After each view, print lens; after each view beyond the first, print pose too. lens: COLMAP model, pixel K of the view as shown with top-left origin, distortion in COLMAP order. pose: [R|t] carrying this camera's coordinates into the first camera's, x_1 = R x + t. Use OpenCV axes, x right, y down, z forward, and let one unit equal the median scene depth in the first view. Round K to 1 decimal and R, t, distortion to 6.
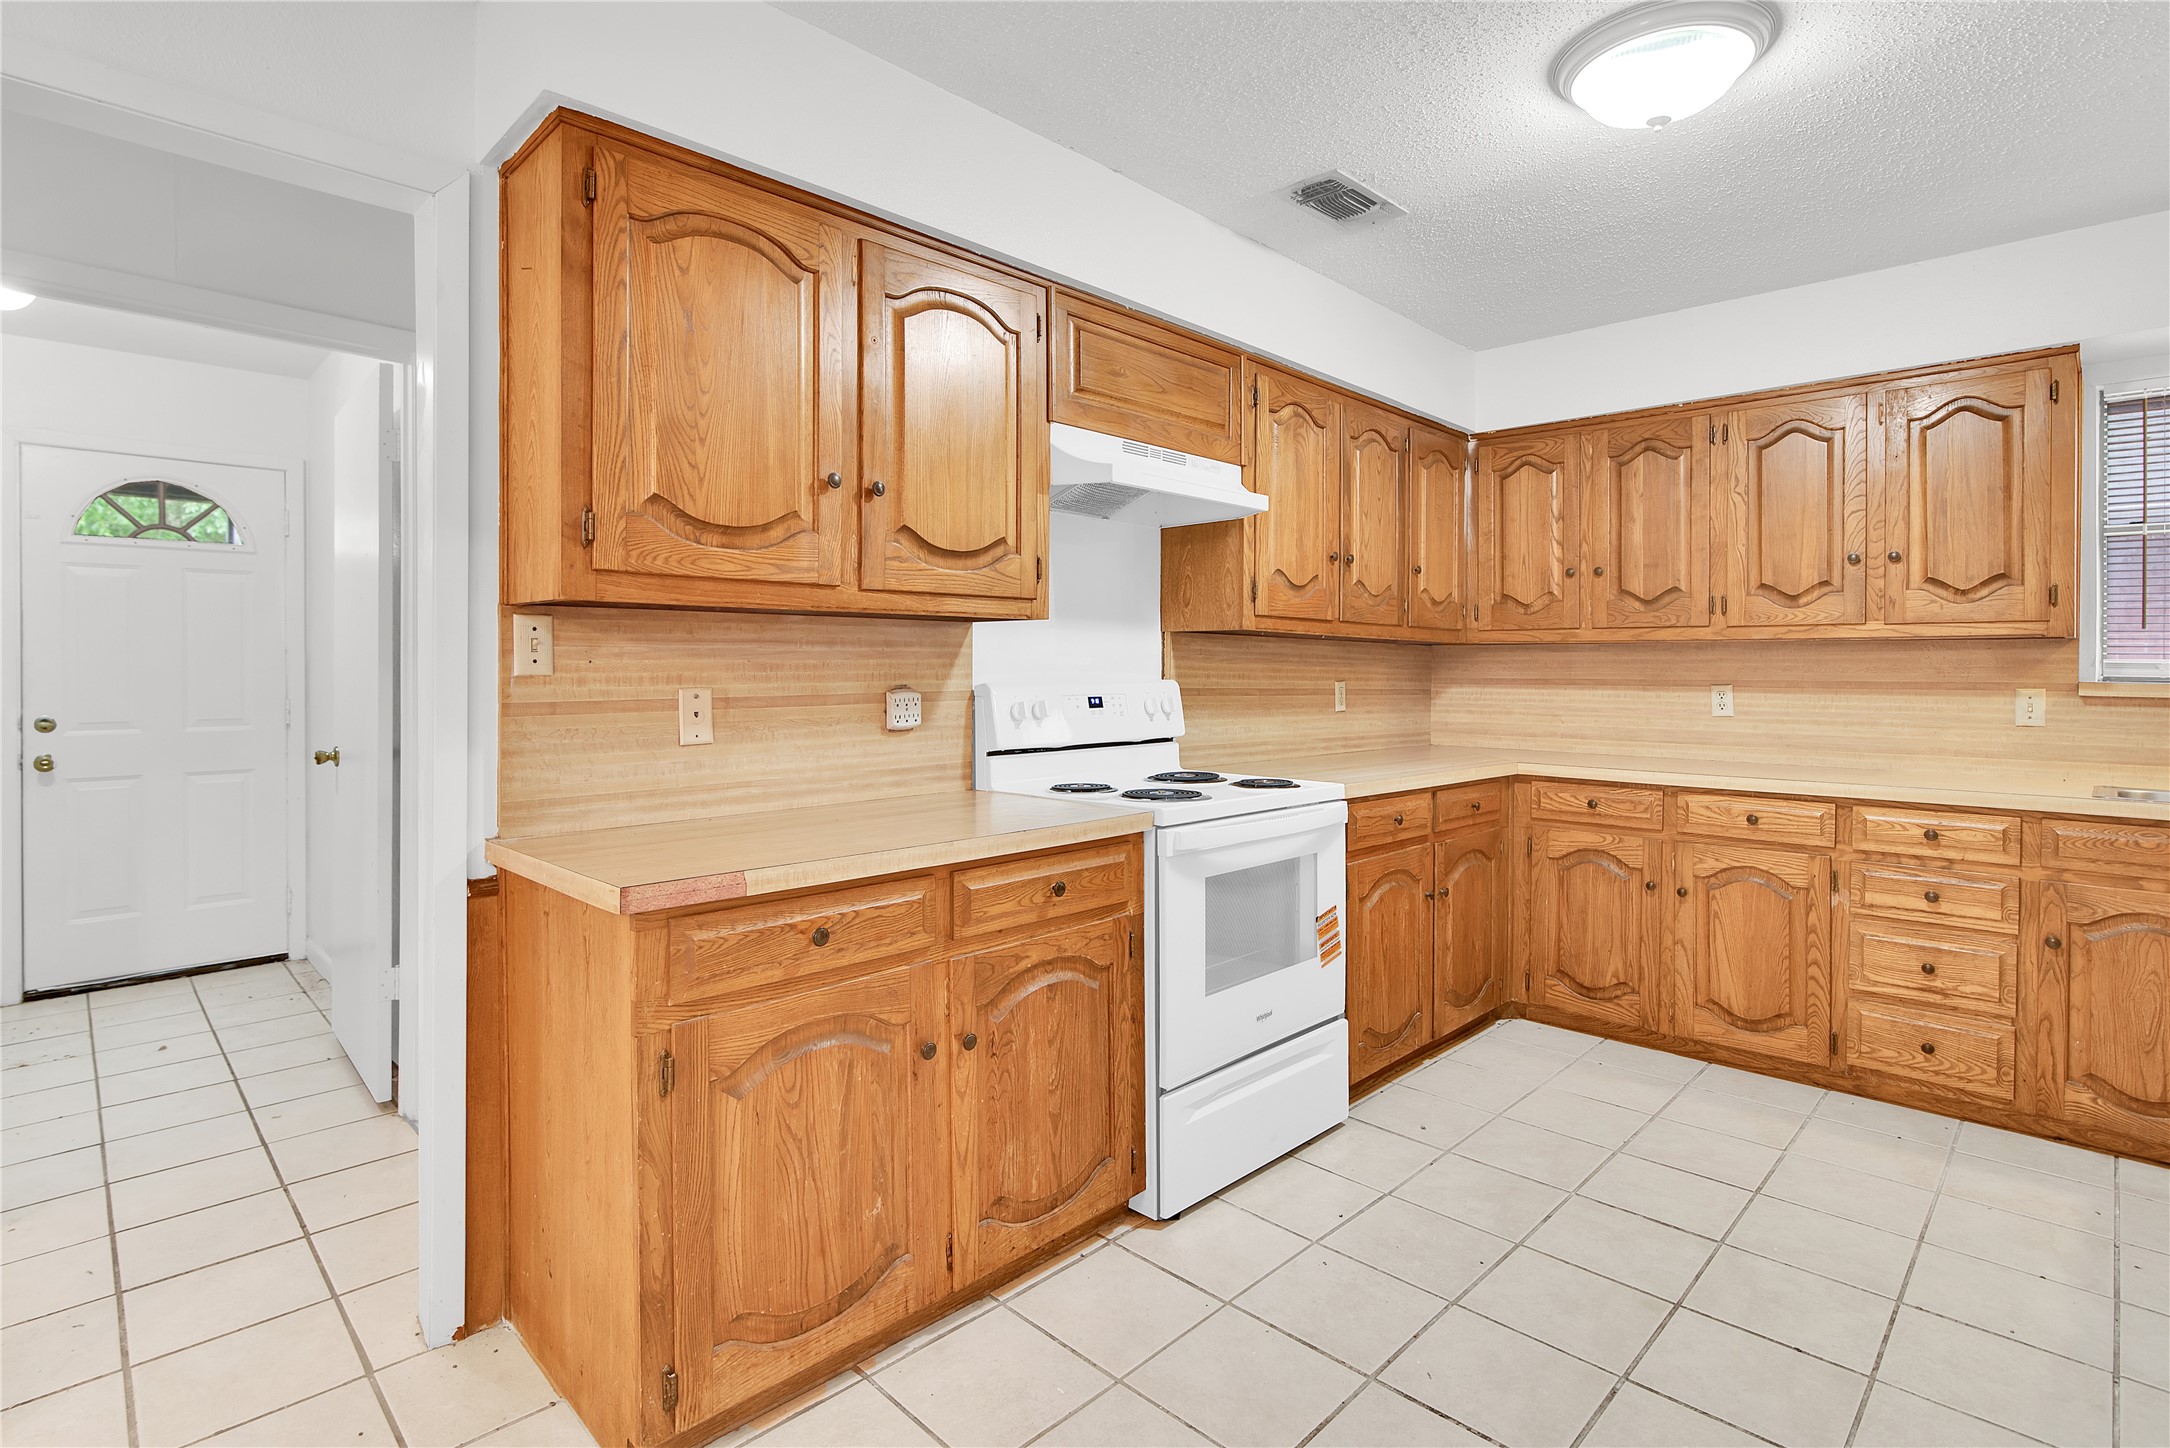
lens RADIAL K [[1052.9, 0, 1072.2], [0, 1052.9, 655.6], [0, 0, 1]] dist [-0.017035, -0.000288]
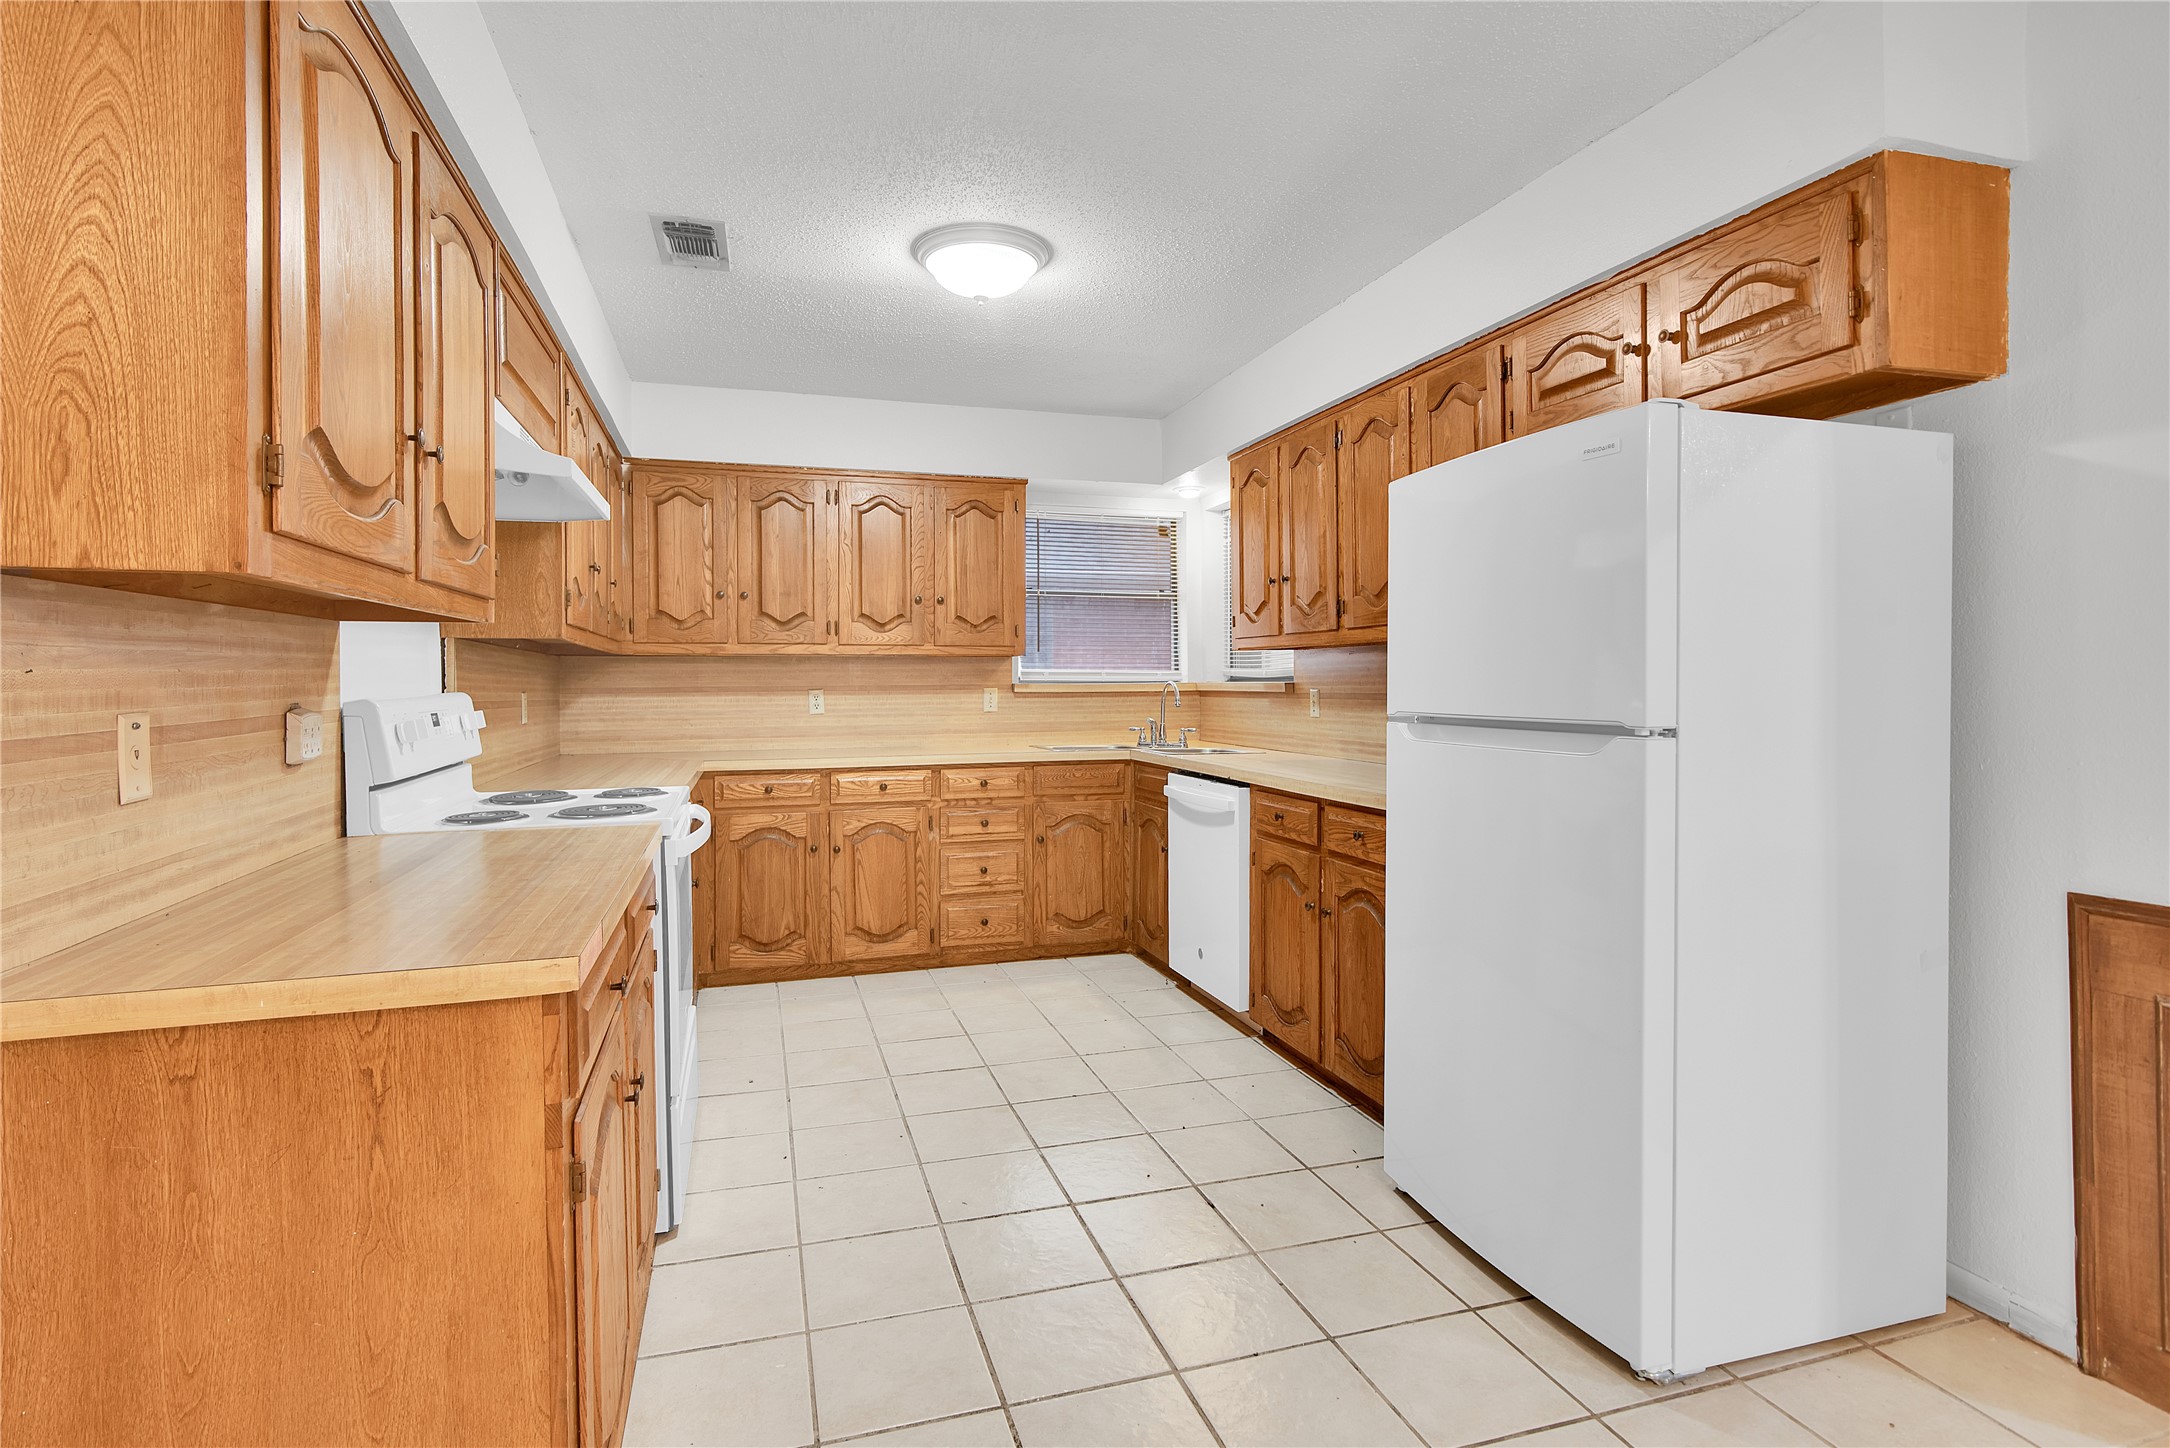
lens RADIAL K [[1052.9, 0, 1072.2], [0, 1052.9, 655.6], [0, 0, 1]] dist [-0.017035, -0.000288]
pose [[0.464771, 0.012267, 0.885346, -0.443737], [-0.002887, 0.999920, -0.012339, 0.001480], [-0.885426, 0.003179, 0.464769, 0.139189]]
